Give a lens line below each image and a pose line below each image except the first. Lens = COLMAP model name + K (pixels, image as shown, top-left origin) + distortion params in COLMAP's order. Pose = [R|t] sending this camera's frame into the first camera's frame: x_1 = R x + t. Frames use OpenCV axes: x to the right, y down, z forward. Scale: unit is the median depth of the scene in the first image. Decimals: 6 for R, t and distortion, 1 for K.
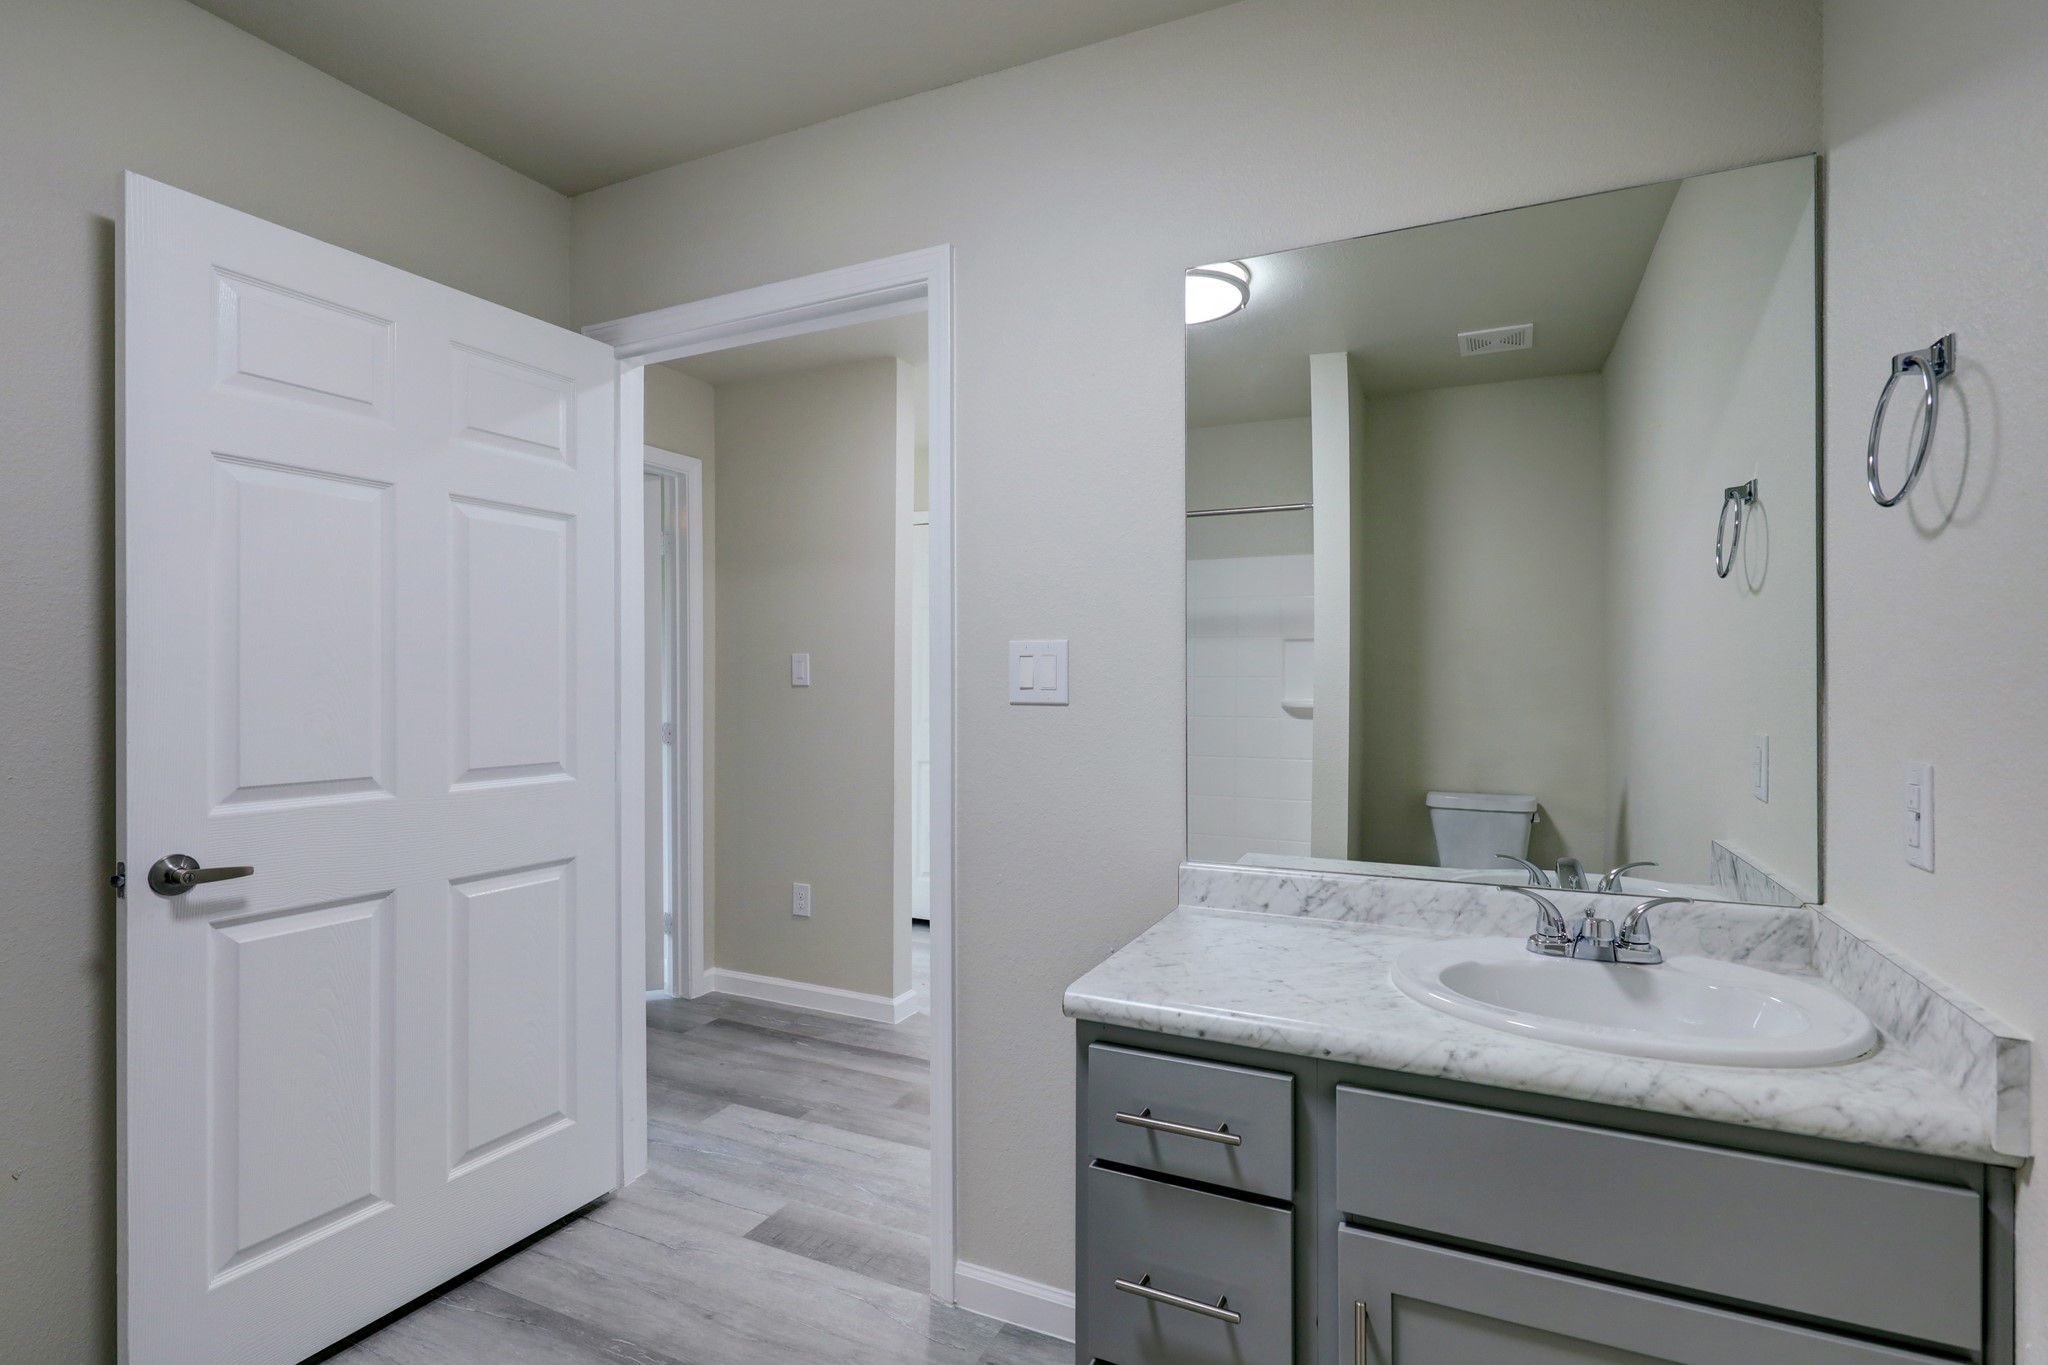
lens RADIAL K [[979.0, 0, 1024.0], [0, 979.0, 682.5], [0, 0, 1]] dist [-0.000604, 0.000039]
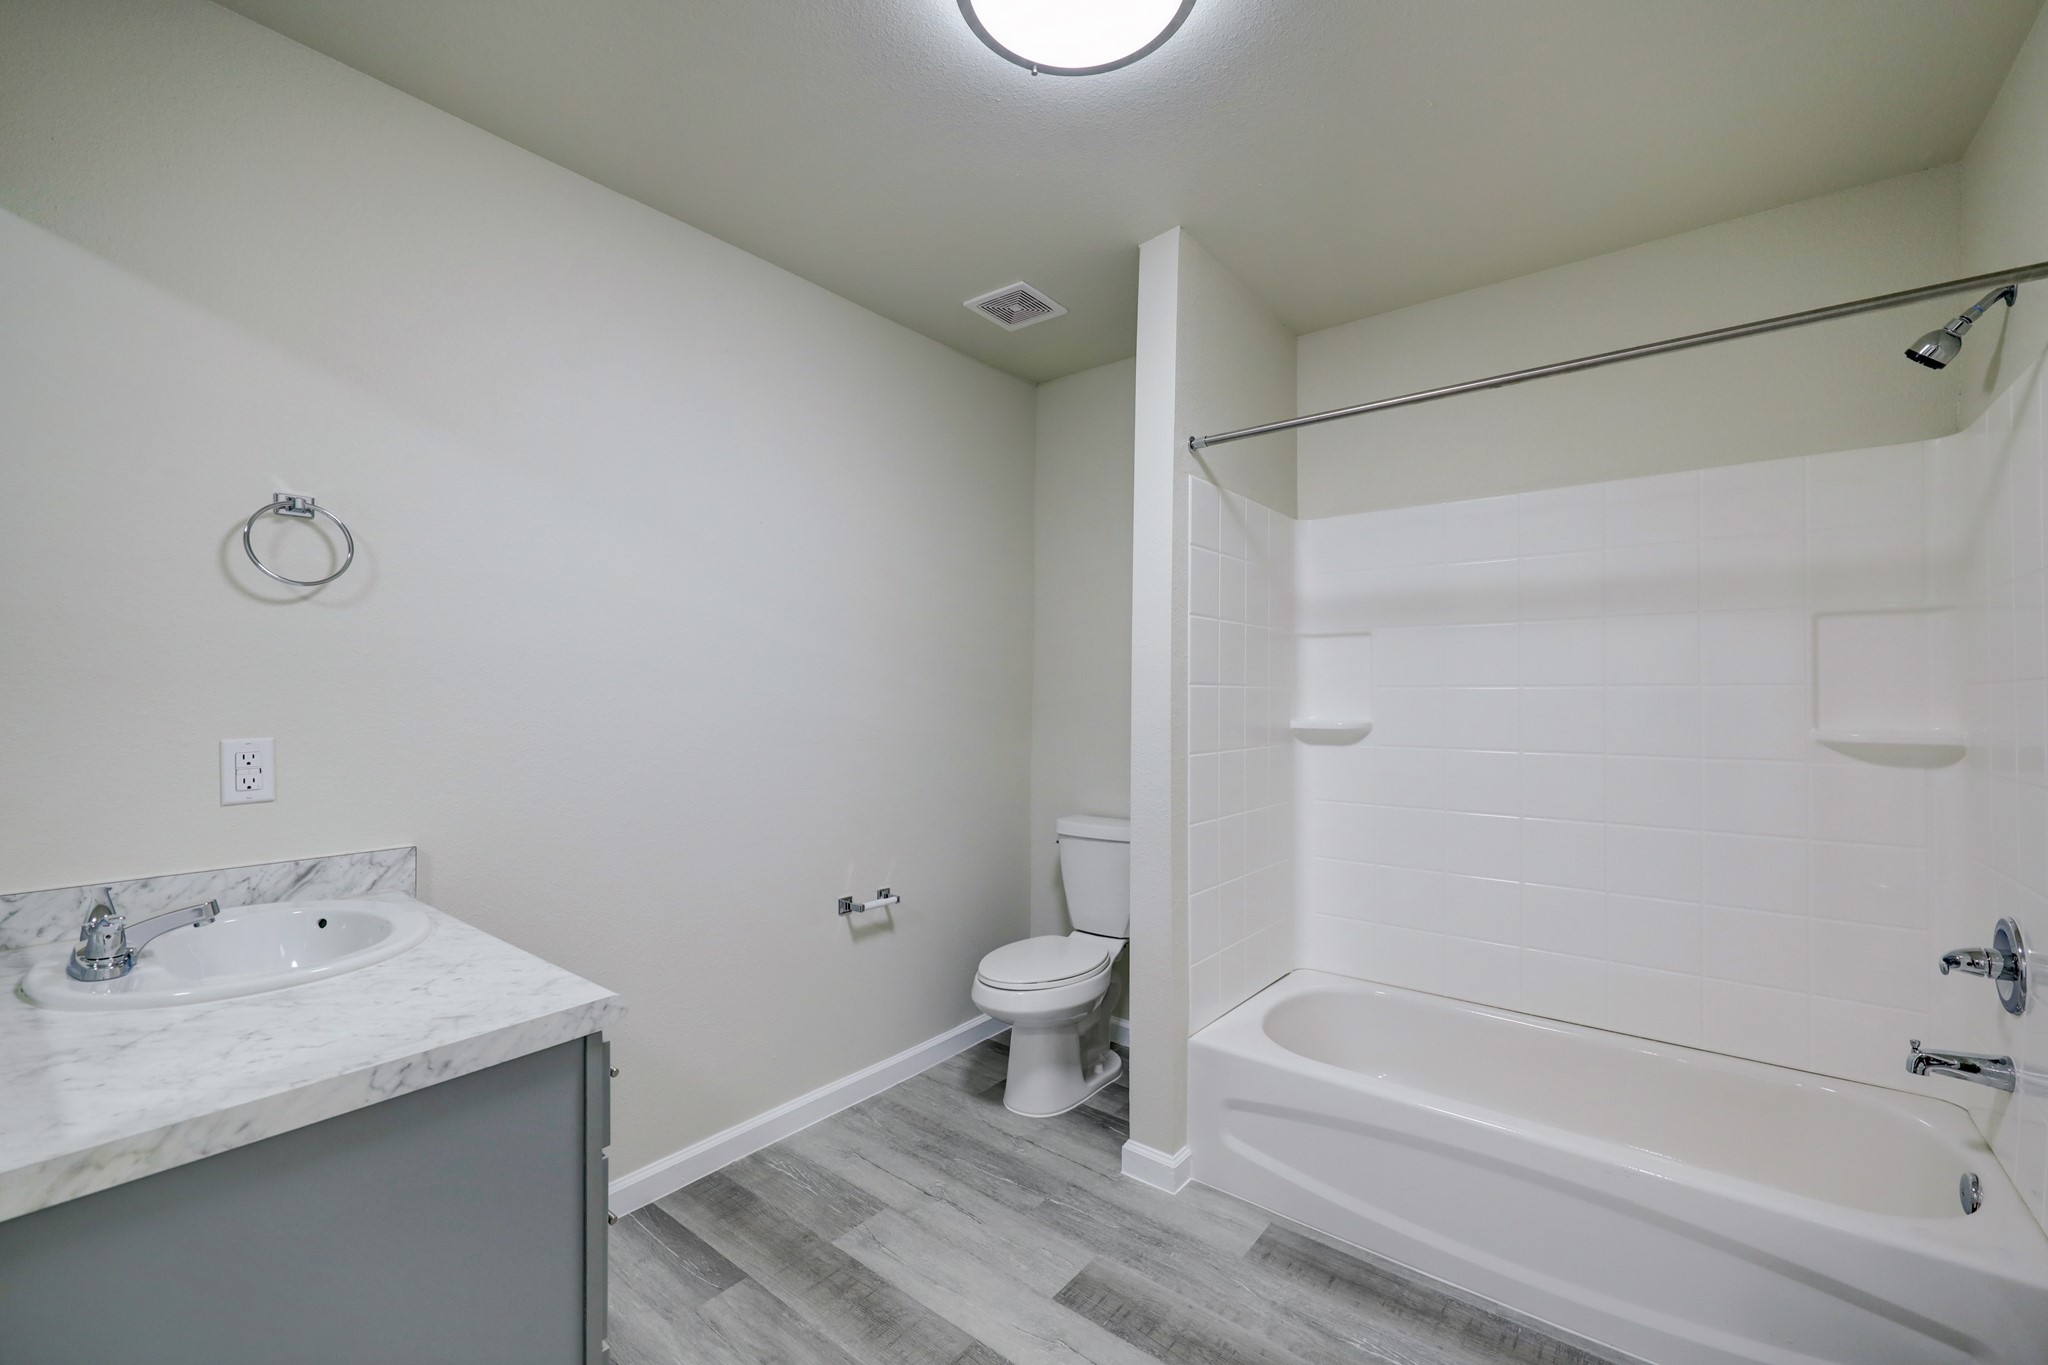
lens RADIAL K [[824.6, 0, 1031.6], [0, 824.6, 688.5], [0, 0, 1]] dist [-0.001643, -0.000177]
pose [[-0.975596, -0.000009, 0.219575, -0.540608], [-0.001342, 0.999982, -0.005921, 0.002695], [-0.219571, -0.006071, -0.975578, 1.693349]]
